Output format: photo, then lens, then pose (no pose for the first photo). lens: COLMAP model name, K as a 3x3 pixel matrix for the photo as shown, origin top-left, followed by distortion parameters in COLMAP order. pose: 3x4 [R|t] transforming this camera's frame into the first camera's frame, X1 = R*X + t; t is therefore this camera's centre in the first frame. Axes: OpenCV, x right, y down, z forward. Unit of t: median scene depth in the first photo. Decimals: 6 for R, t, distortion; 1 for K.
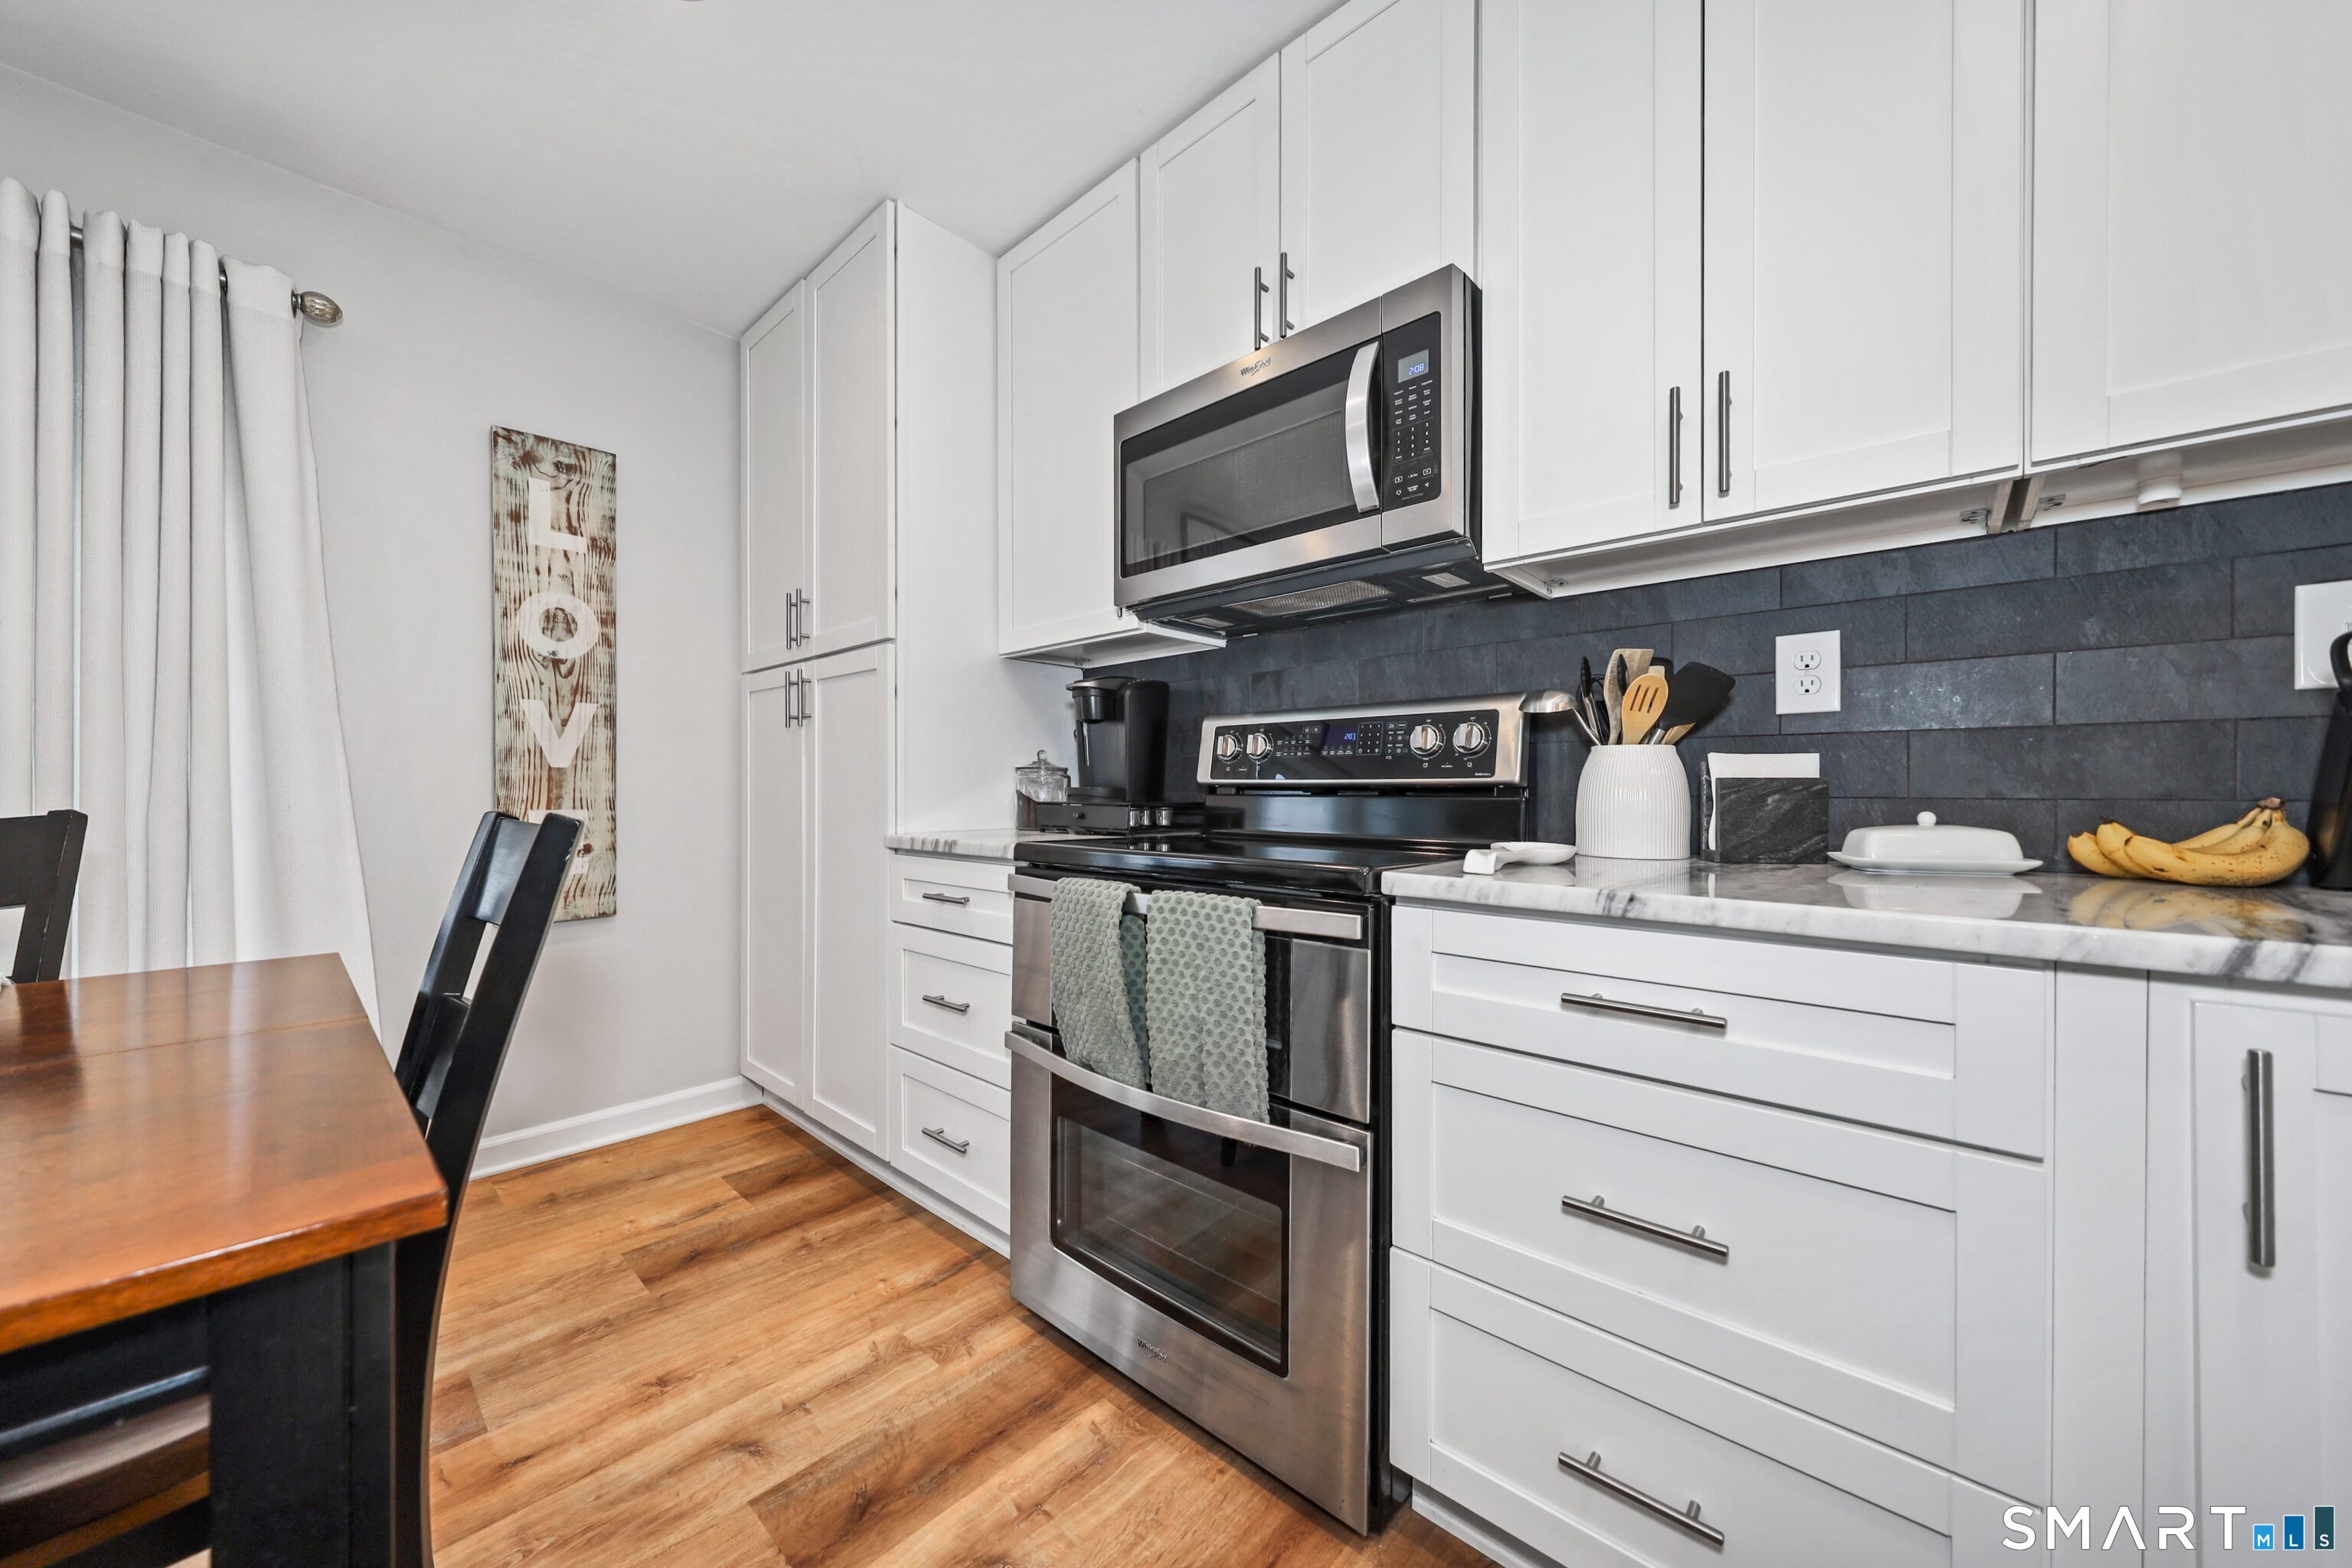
lens RADIAL K [[834.0, 0, 1157.1], [0, 834.0, 792.2], [0, 0, 1]] dist [0.002104, 0.000036]
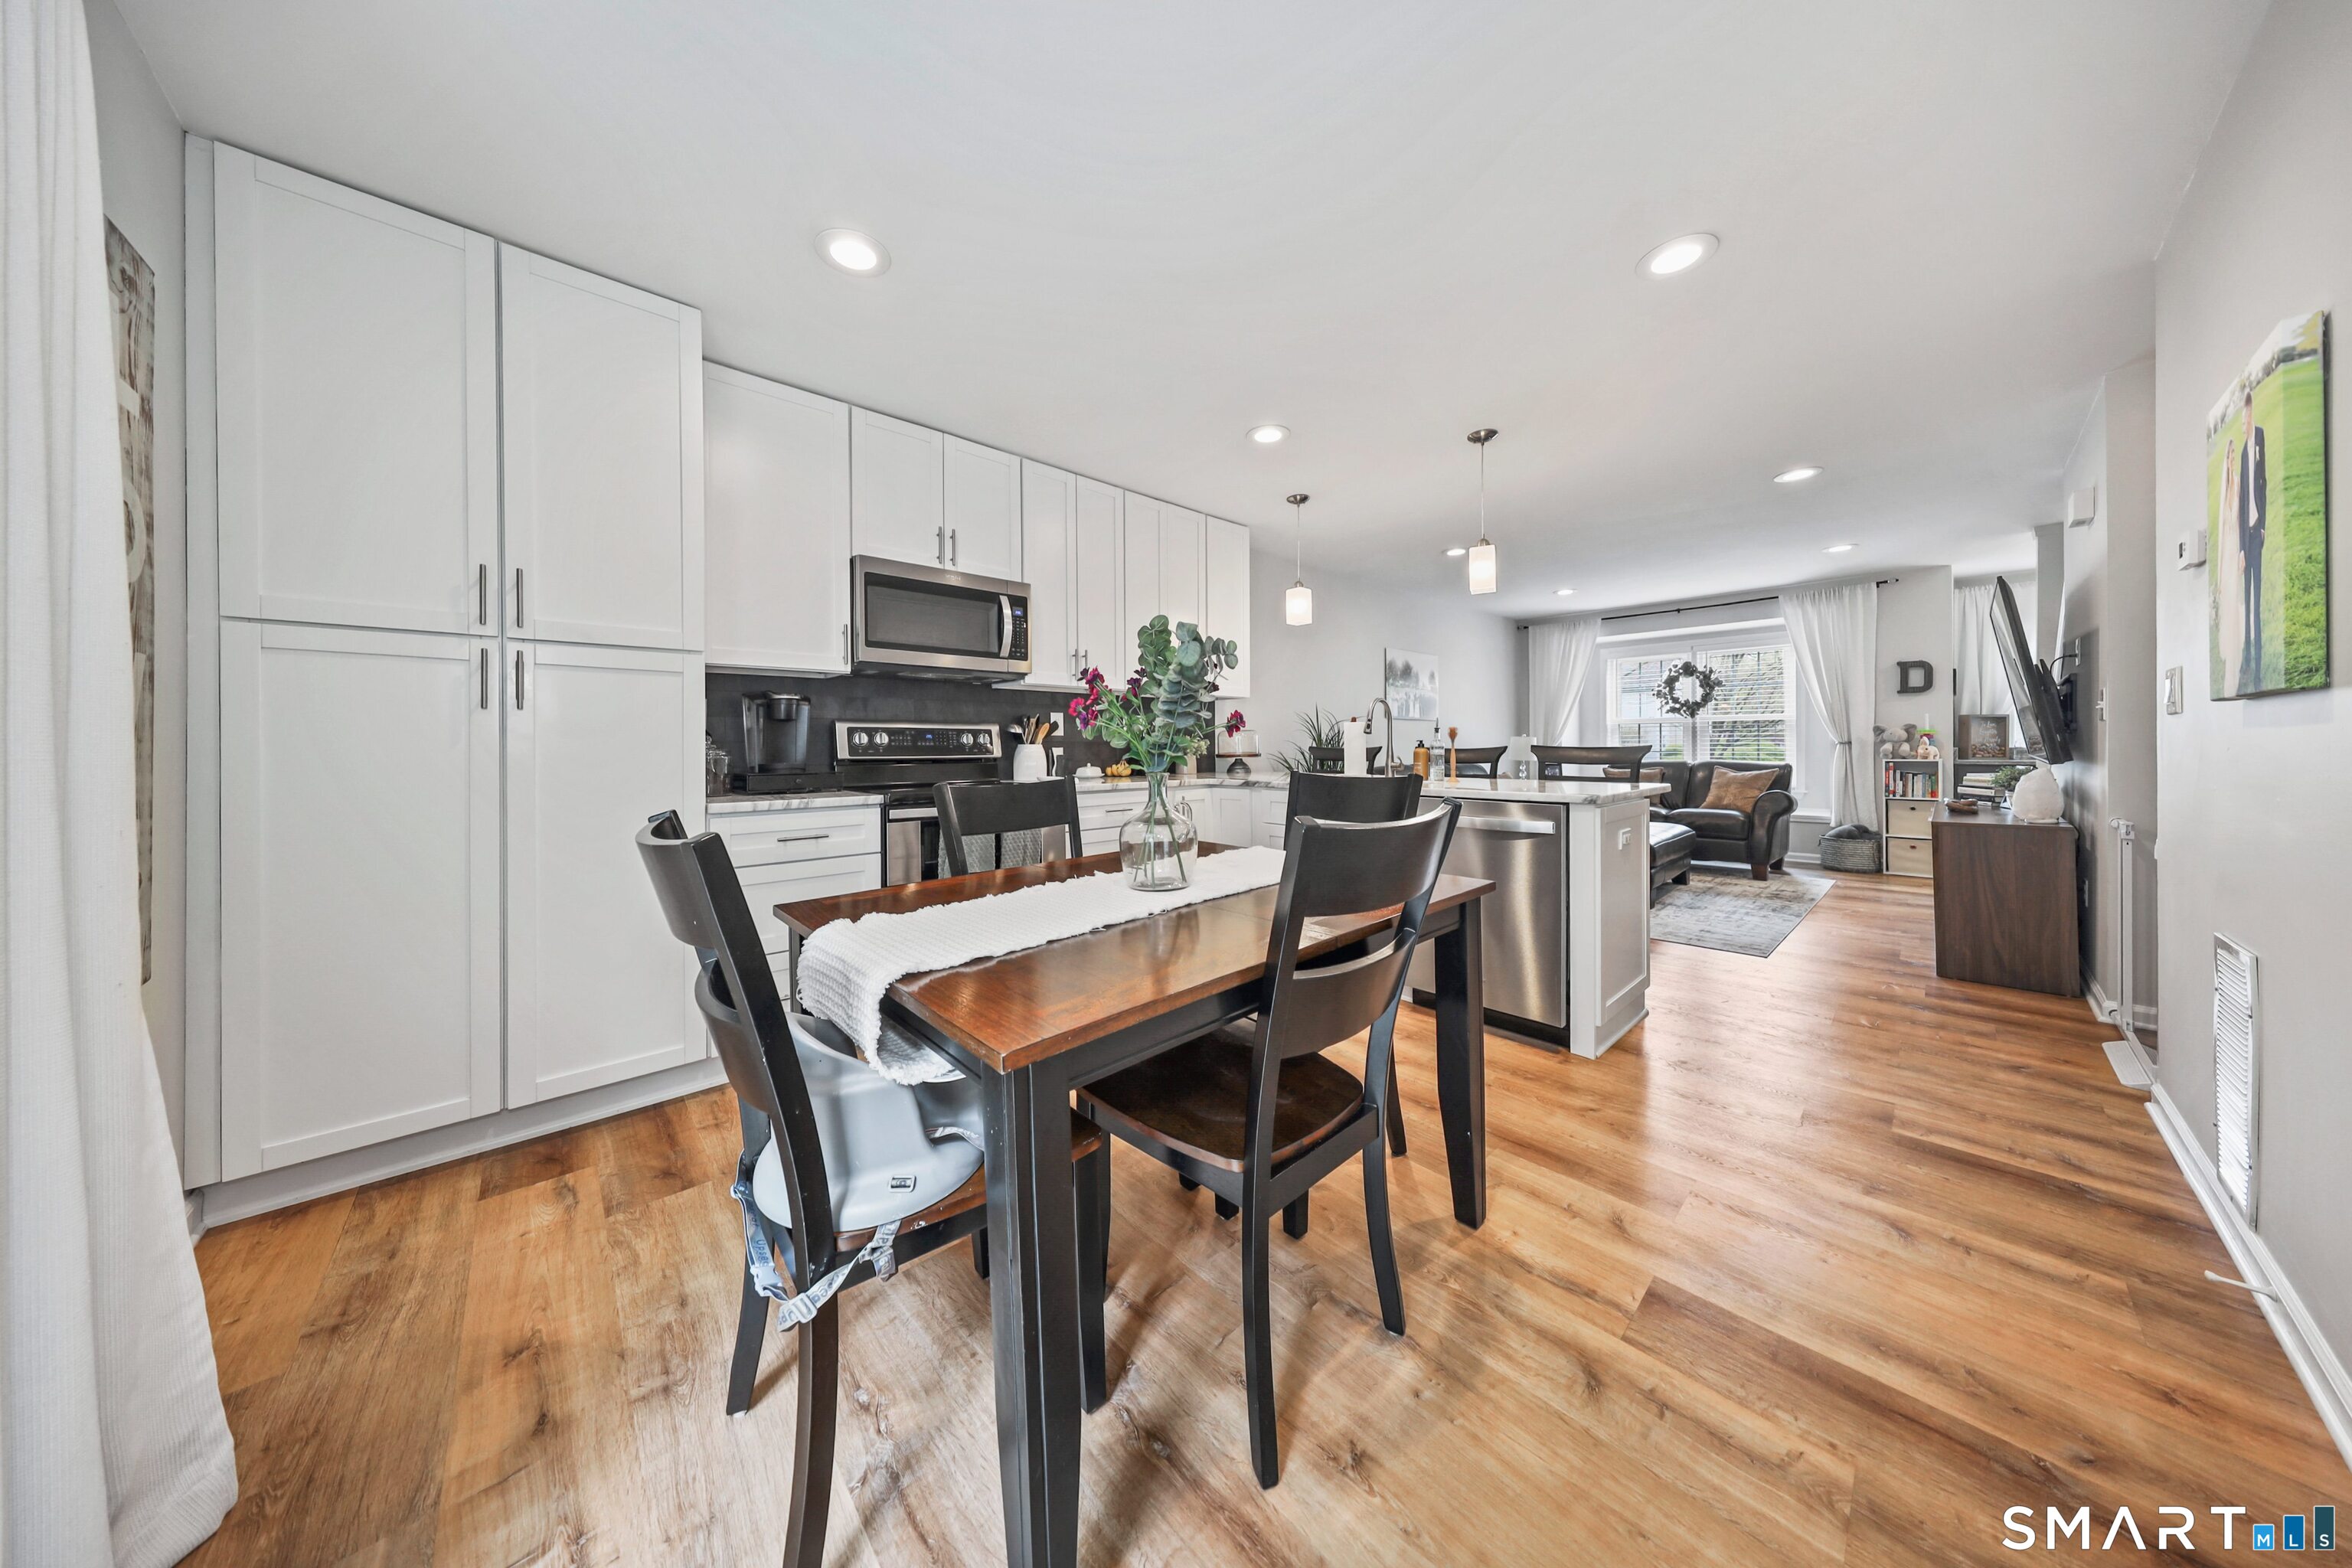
lens RADIAL K [[700.5, 0, 1170.5], [0, 700.5, 747.3], [0, 0, 1]] dist [0.000967, 0.000112]
pose [[0.077097, -0.002655, 0.997020, -1.478028], [0.009284, 0.999955, 0.001945, -0.034968], [-0.996980, 0.009106, 0.077118, 0.219935]]
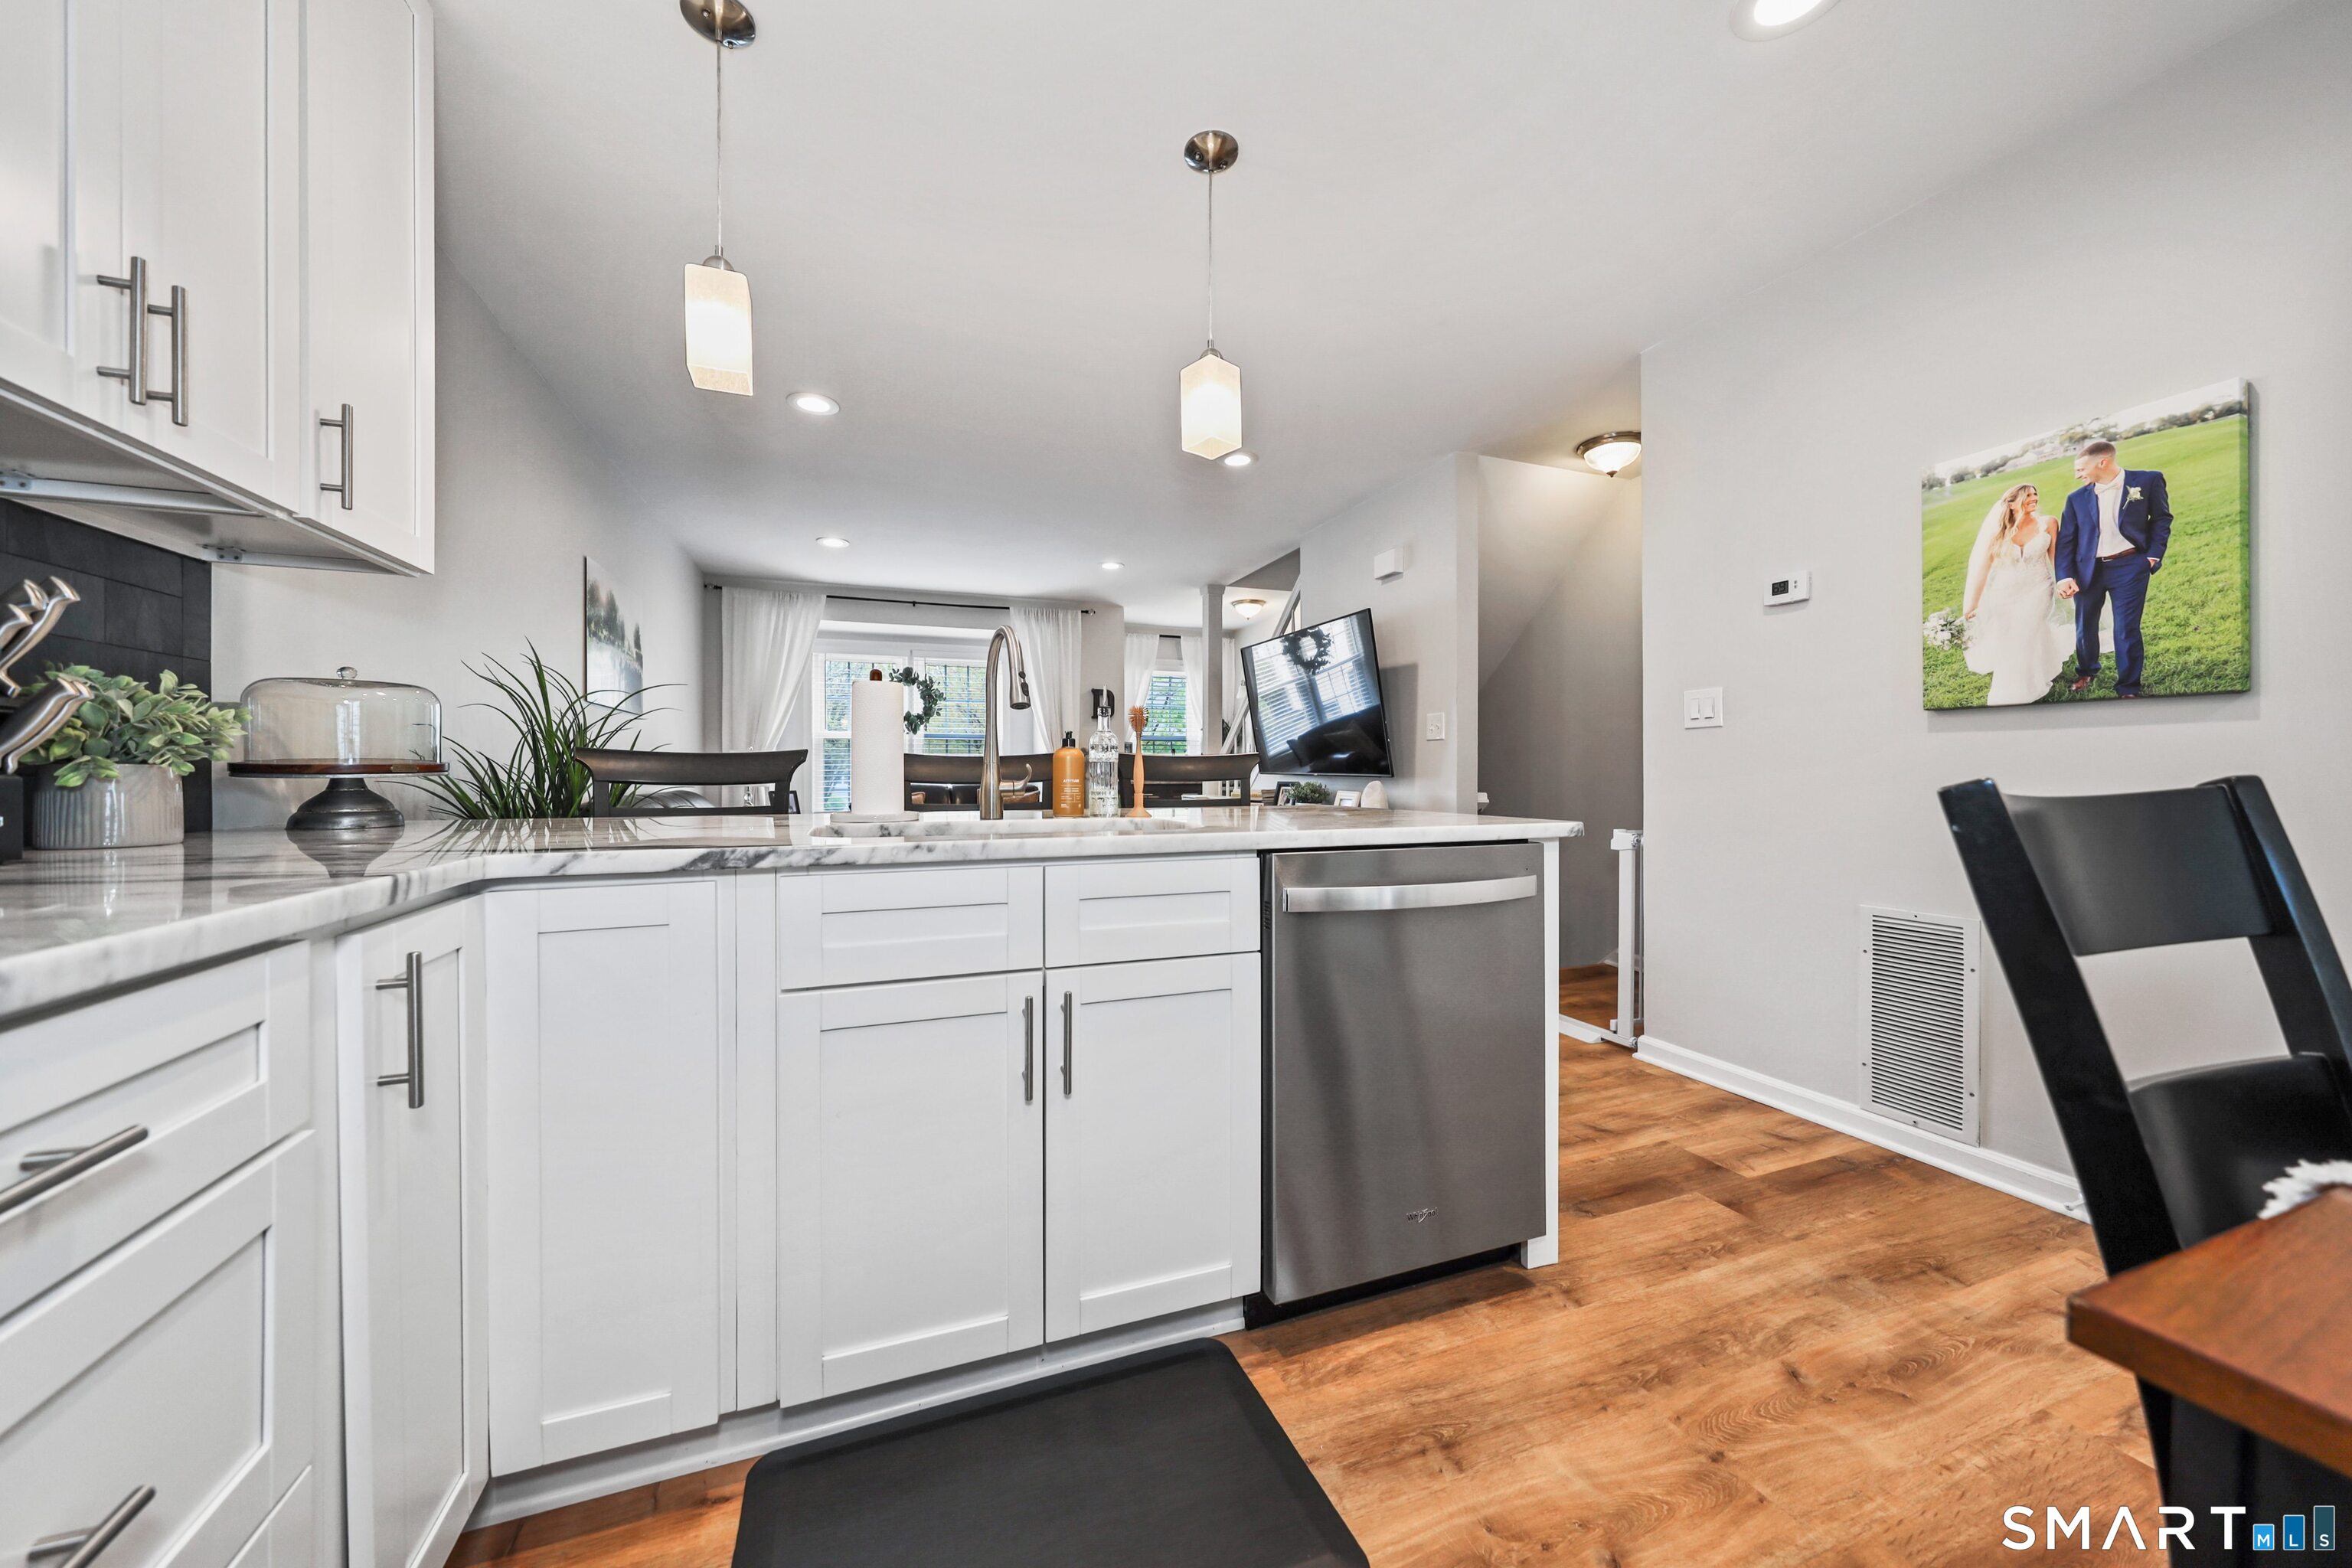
lens RADIAL K [[818.9, 0, 1164.1], [0, 818.9, 773.4], [0, 0, 1]] dist [0.001339, 0.000100]
pose [[-0.895530, -0.000220, 0.445001, -0.129606], [0.002447, 0.999982, 0.005418, 0.003331], [-0.444994, 0.005940, -0.895514, 0.555834]]
